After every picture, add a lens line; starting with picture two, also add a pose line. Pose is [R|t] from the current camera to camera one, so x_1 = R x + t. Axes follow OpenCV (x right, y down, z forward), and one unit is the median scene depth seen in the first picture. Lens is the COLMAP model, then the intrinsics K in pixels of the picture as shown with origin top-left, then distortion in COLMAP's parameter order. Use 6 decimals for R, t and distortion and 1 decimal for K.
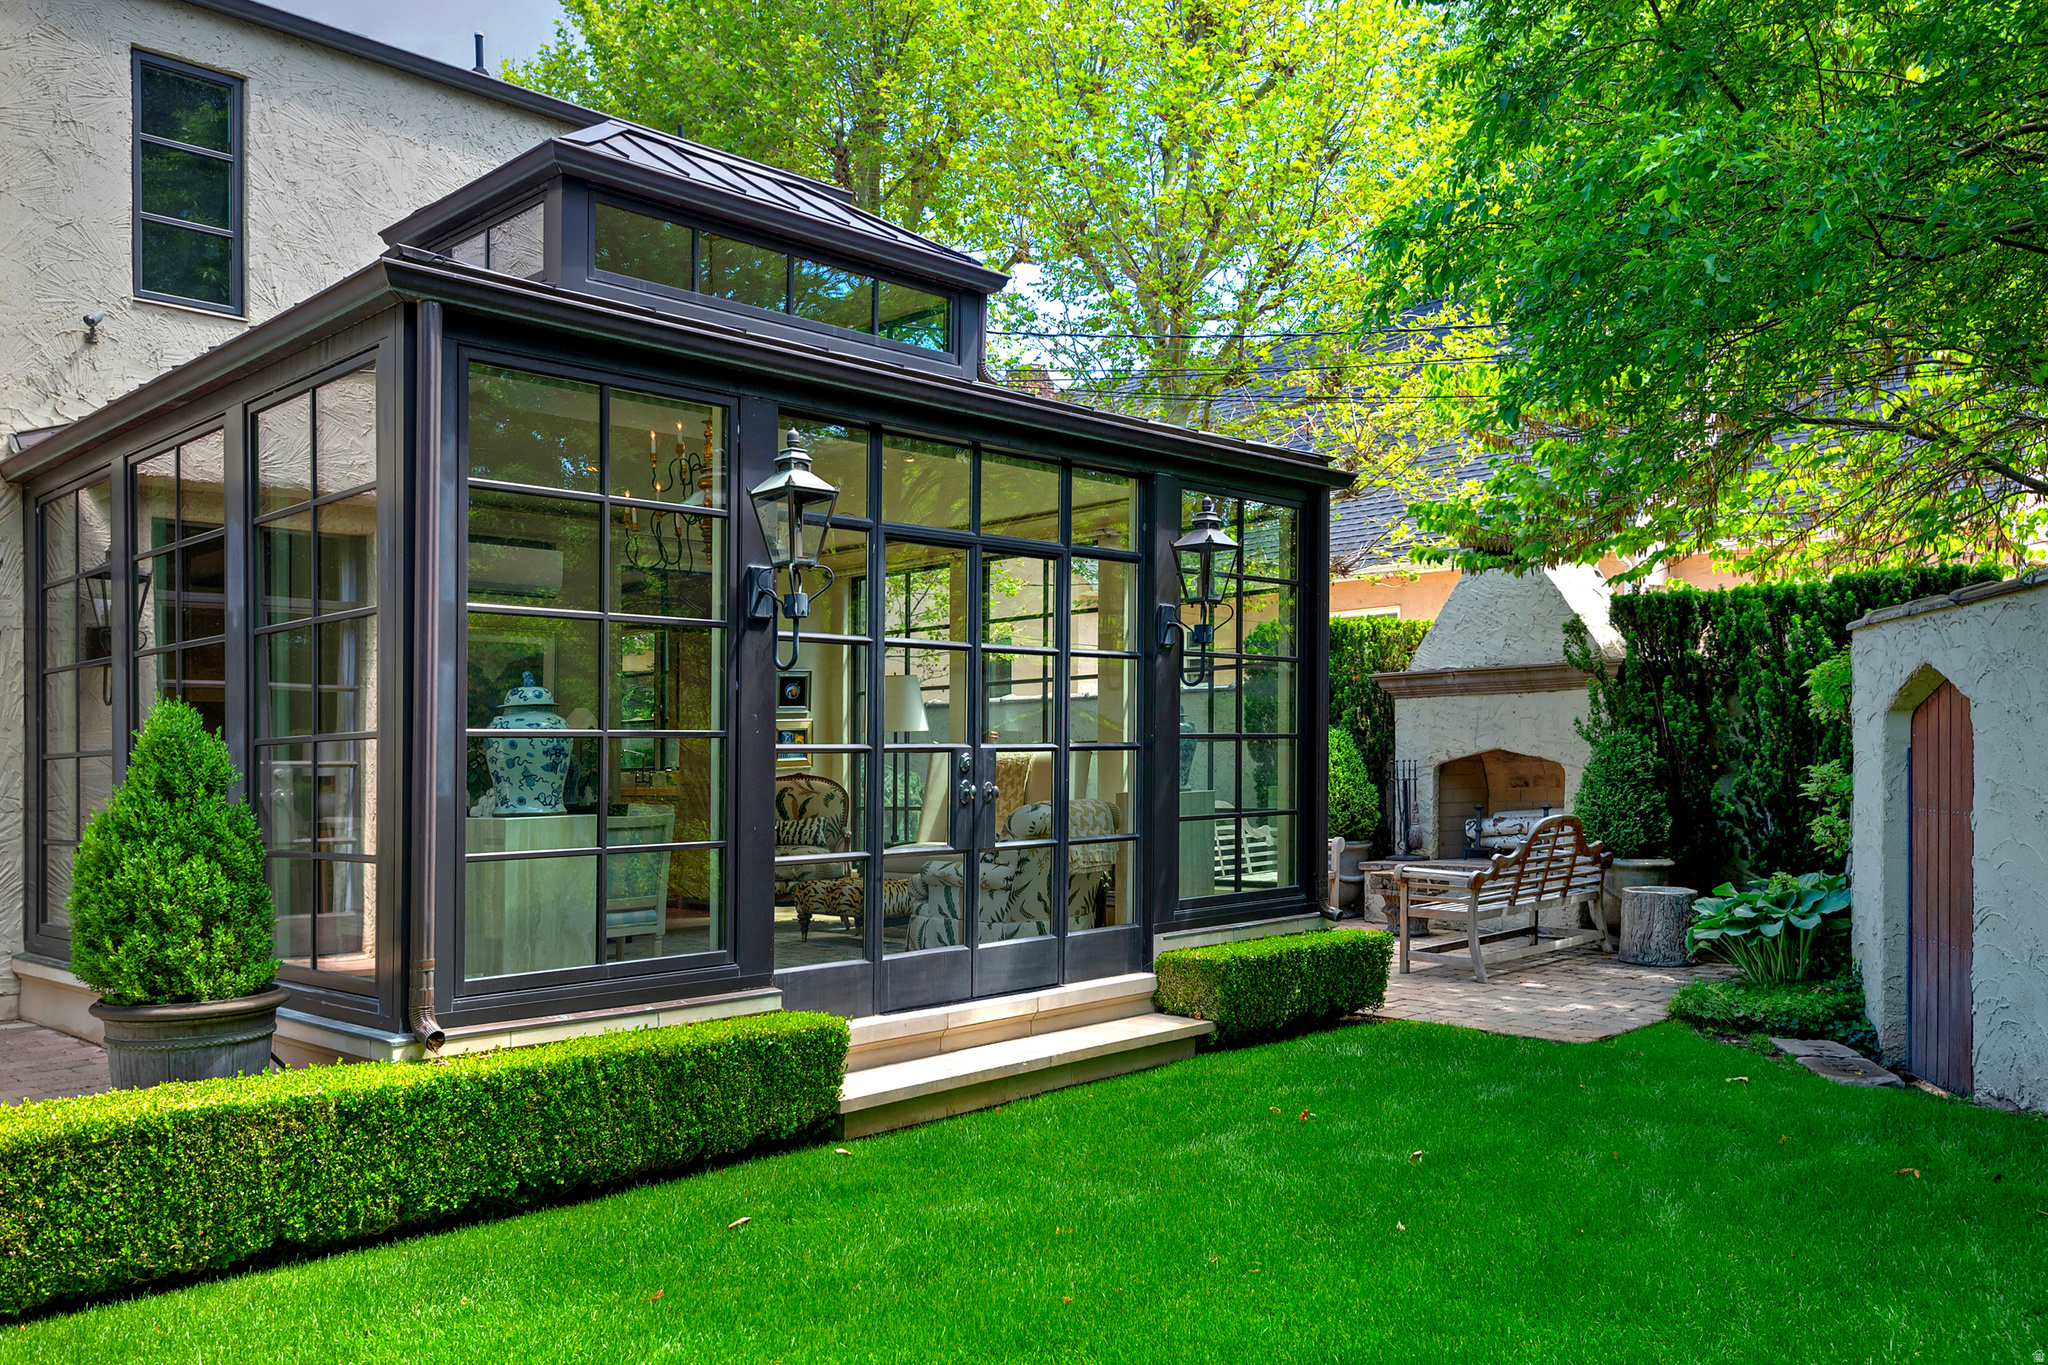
lens RADIAL K [[1578.1, 0, 1028.5], [0, 1578.1, 738.5], [0, 0, 1]] dist [0.009545, 0.004351]
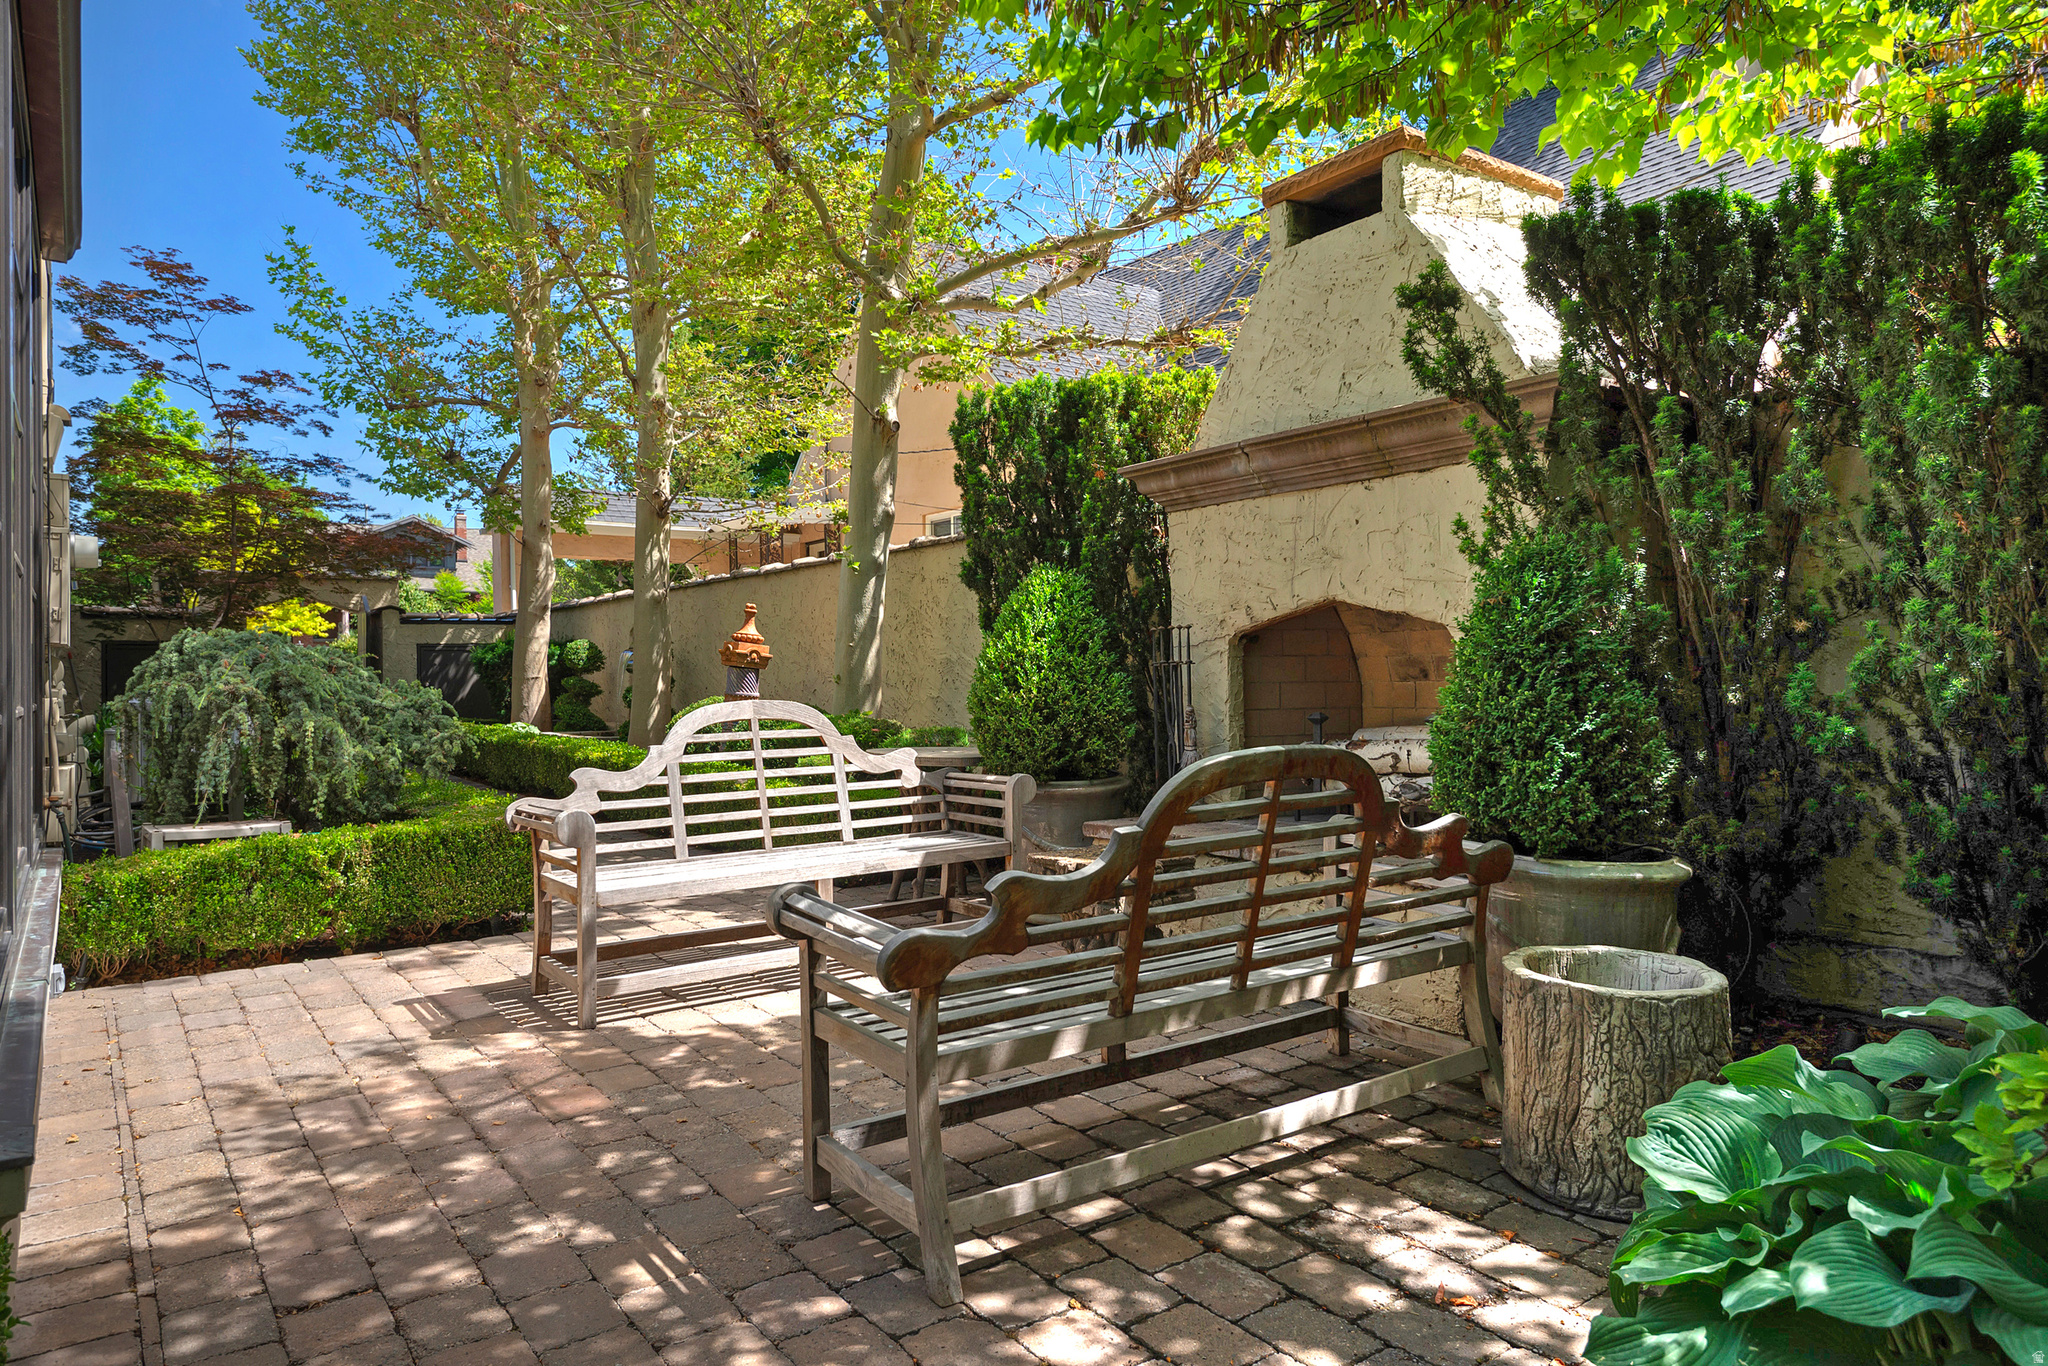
lens RADIAL K [[1289.1, 0, 1021.8], [0, 1289.1, 585.7], [0, 0, 1]] dist [0.002514, 0.000539]
pose [[0.983555, -0.005101, -0.180539, 0.299843], [-0.004444, 0.998615, -0.052424, 0.025744], [0.180556, 0.052364, 0.982170, 0.645372]]
